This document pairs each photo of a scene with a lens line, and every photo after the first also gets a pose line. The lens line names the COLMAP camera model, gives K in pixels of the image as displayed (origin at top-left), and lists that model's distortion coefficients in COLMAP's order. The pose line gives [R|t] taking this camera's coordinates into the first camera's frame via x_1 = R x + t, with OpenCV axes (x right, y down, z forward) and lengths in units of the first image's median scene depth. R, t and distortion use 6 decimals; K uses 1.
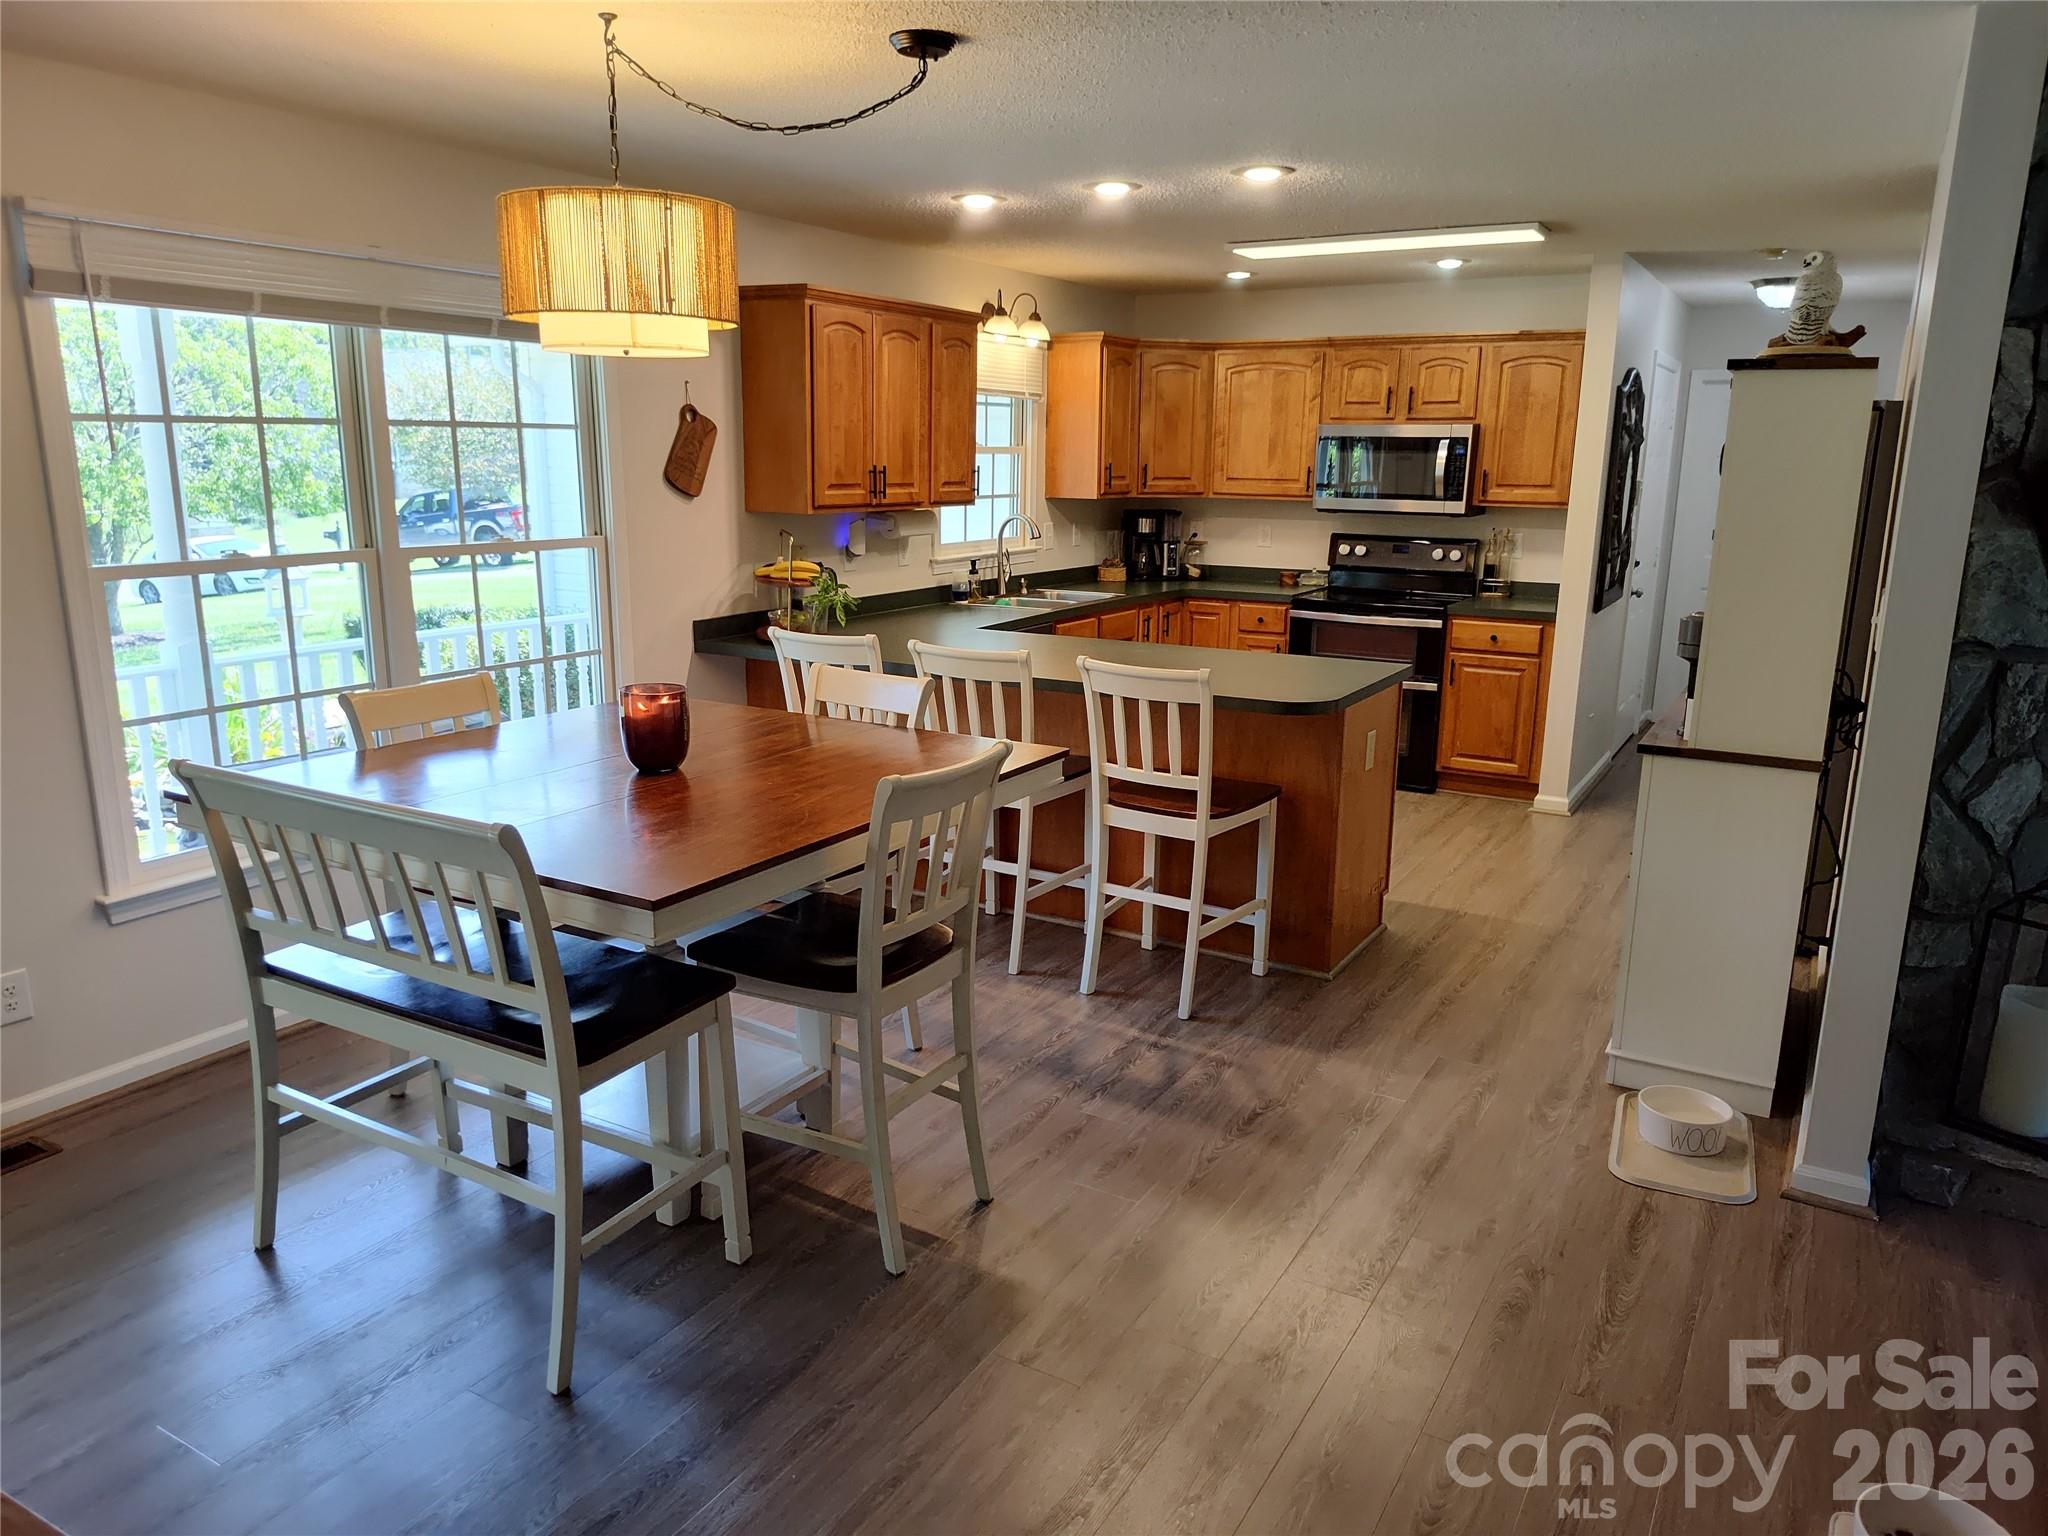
lens RADIAL K [[1414.9, 0, 1014.2], [0, 1414.9, 778.6], [0, 0, 1]] dist [0.020976, -0.012473]
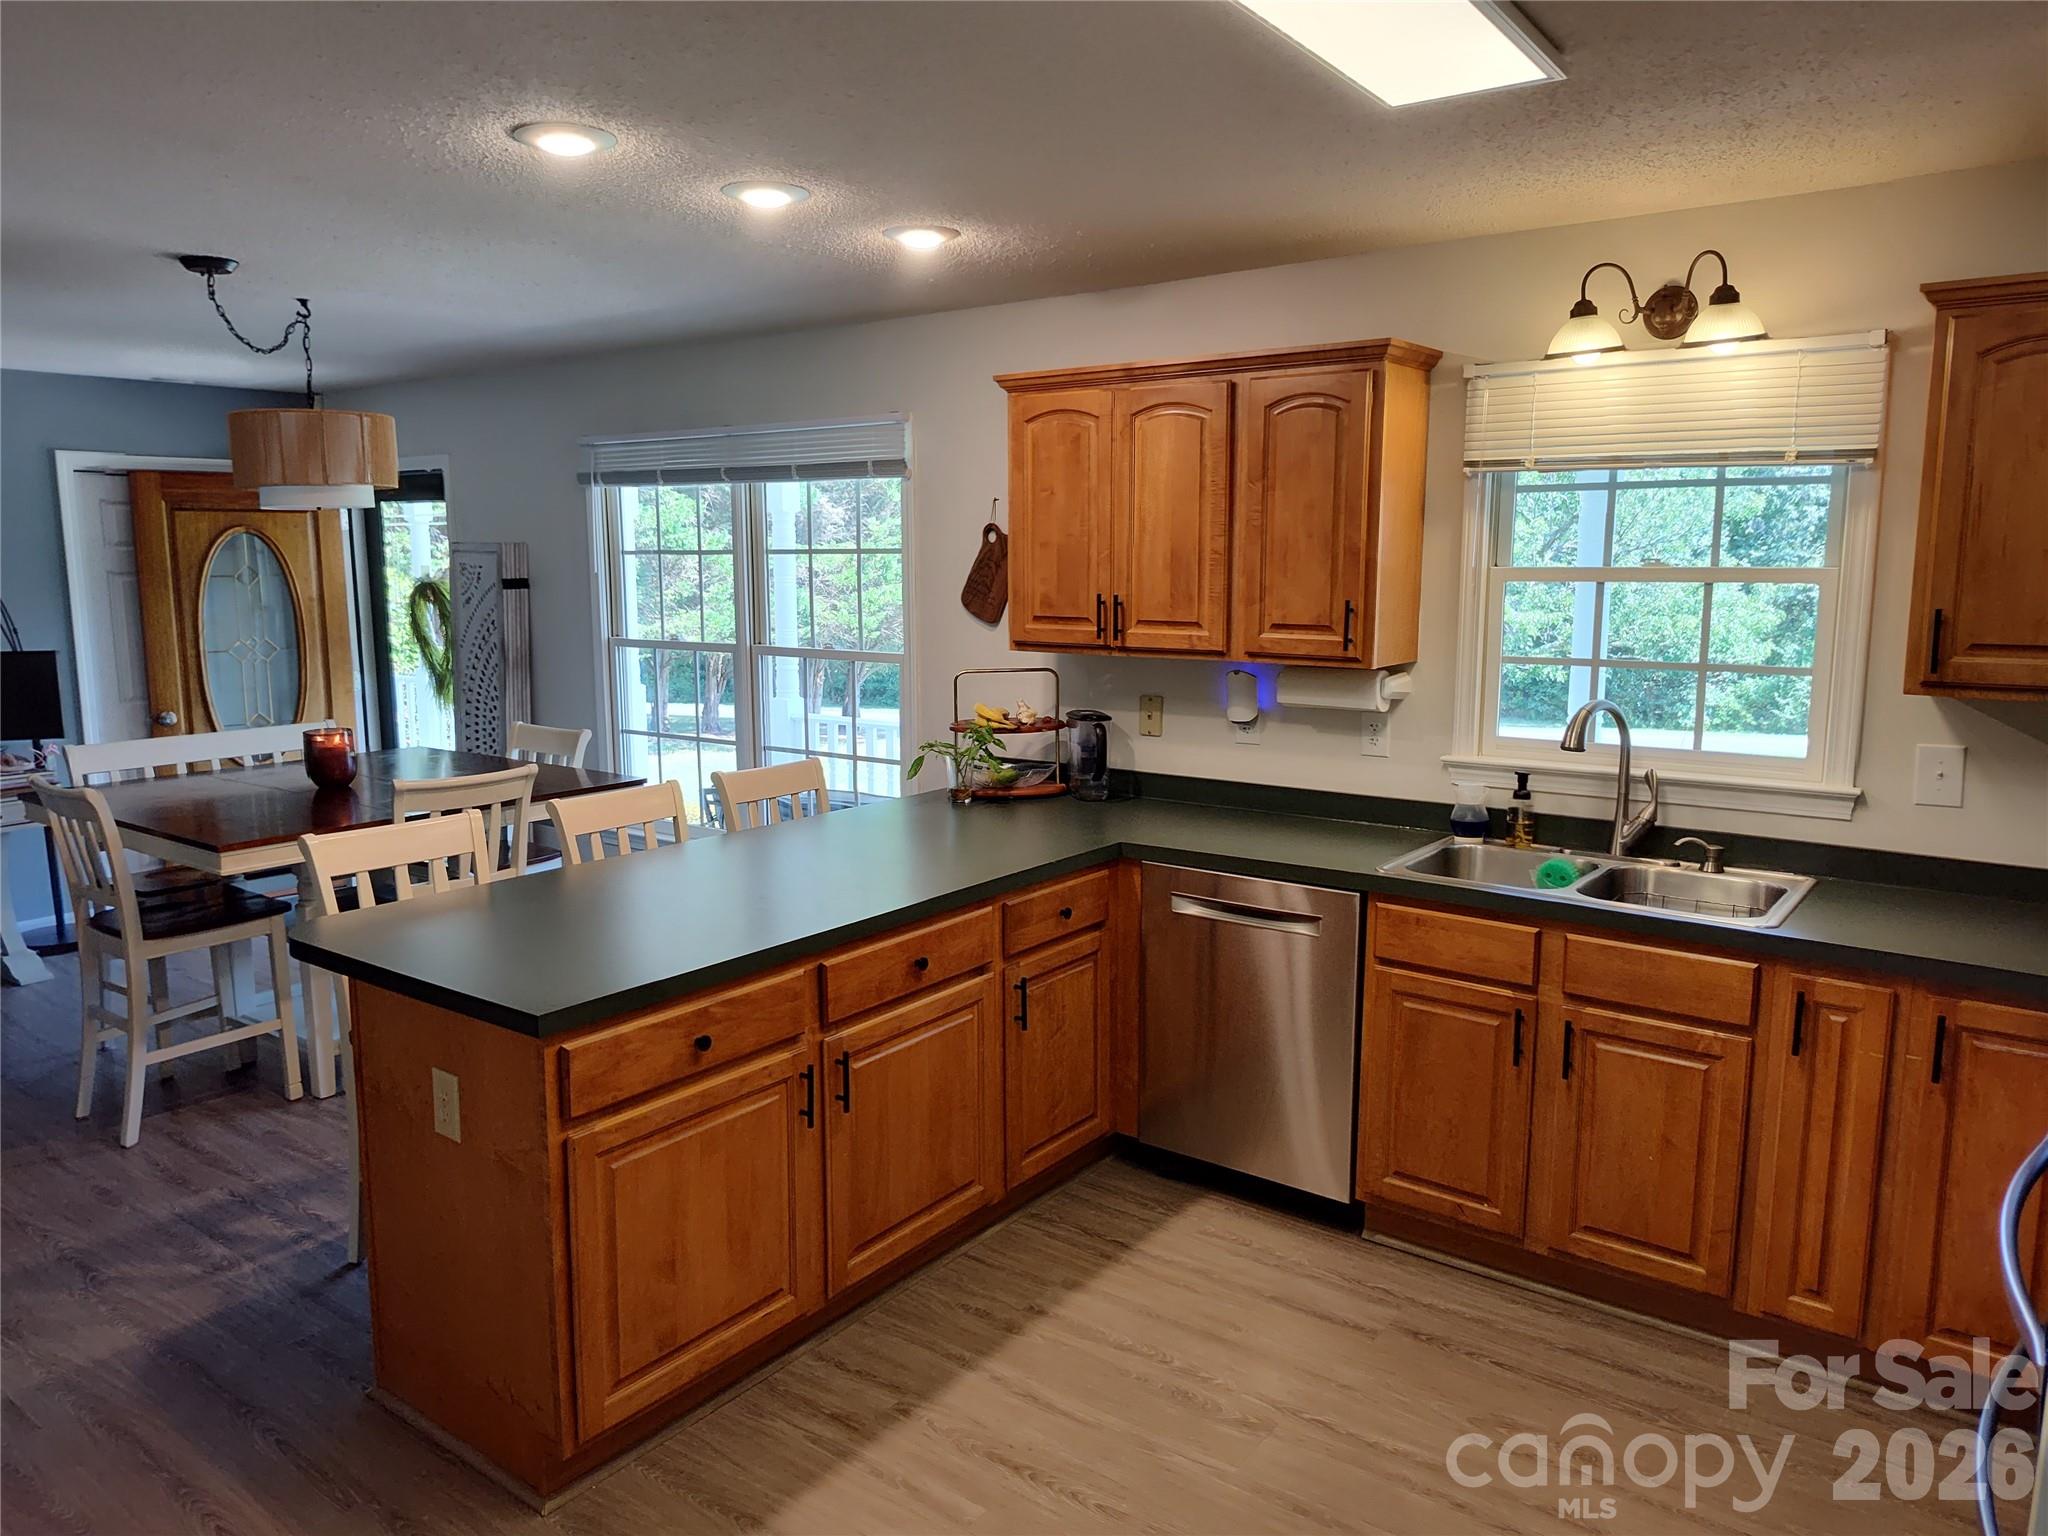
lens RADIAL K [[1414.9, 0, 1015.3], [0, 1414.9, 751.7], [0, 0, 1]] dist [0.020976, -0.012473]
pose [[-0.117948, 0.124659, -0.985164, 0.513923], [-0.227657, 0.962271, 0.149019, -0.193692], [0.966572, 0.241856, -0.085119, 0.833399]]
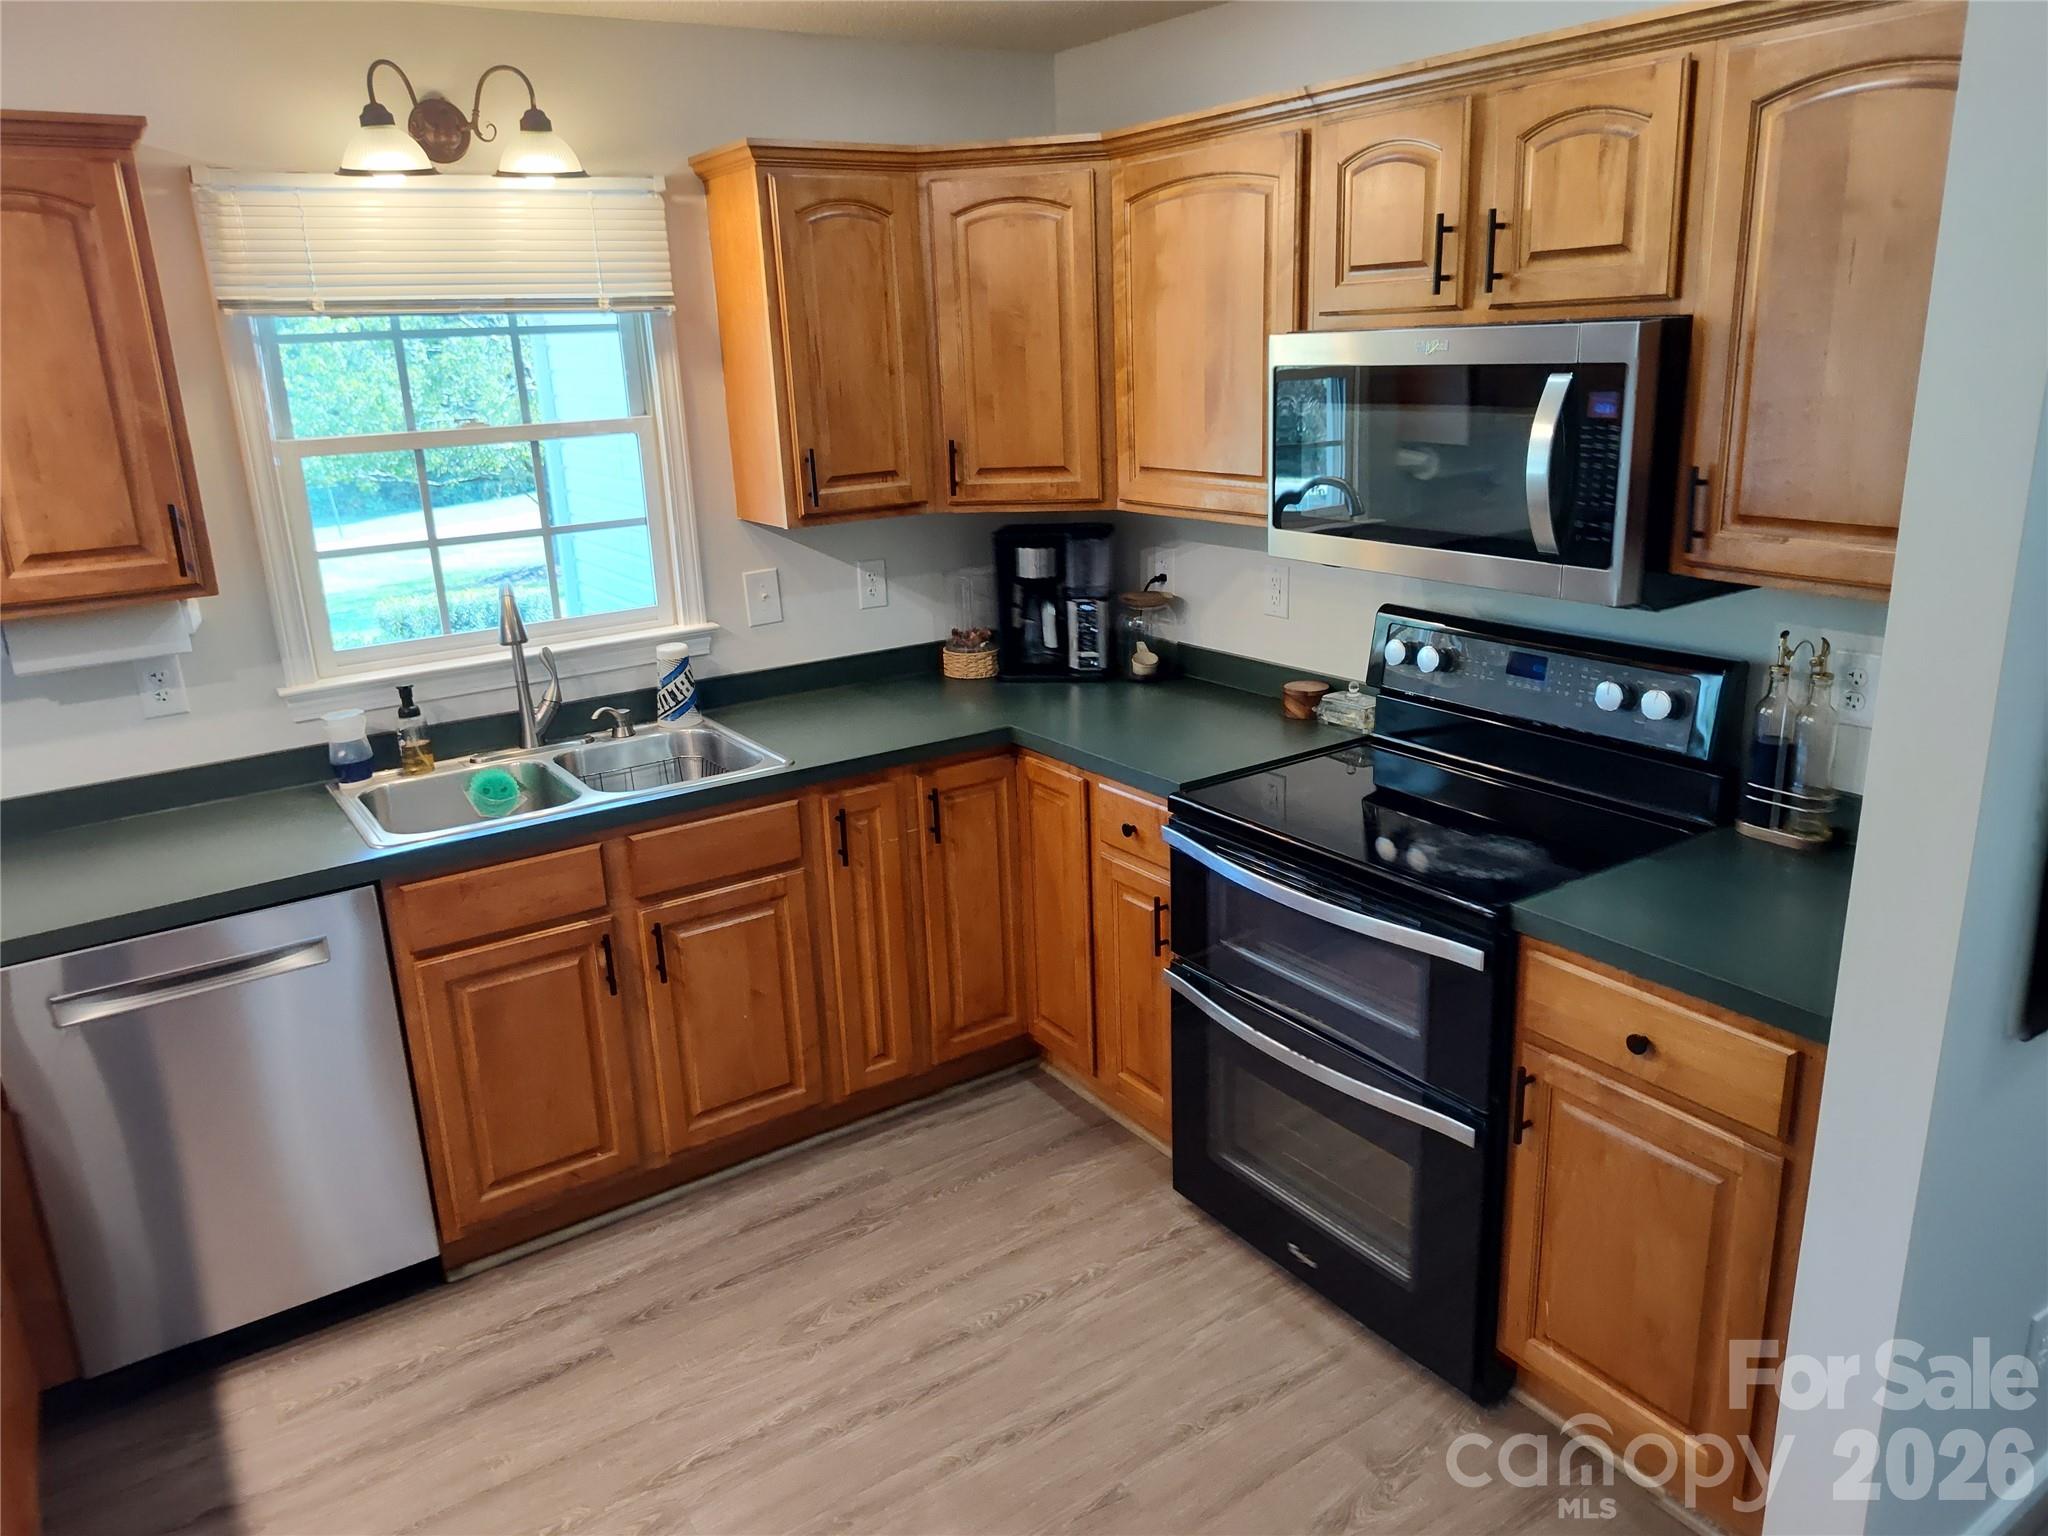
lens RADIAL K [[1414.9, 0, 1014.4], [0, 1414.9, 748.0], [0, 0, 1]] dist [0.020976, -0.012473]
pose [[0.895883, 0.074177, -0.438054, 0.338779], [-0.048972, 0.996443, 0.068577, -0.170952], [0.441583, -0.039984, 0.896329, 0.659686]]
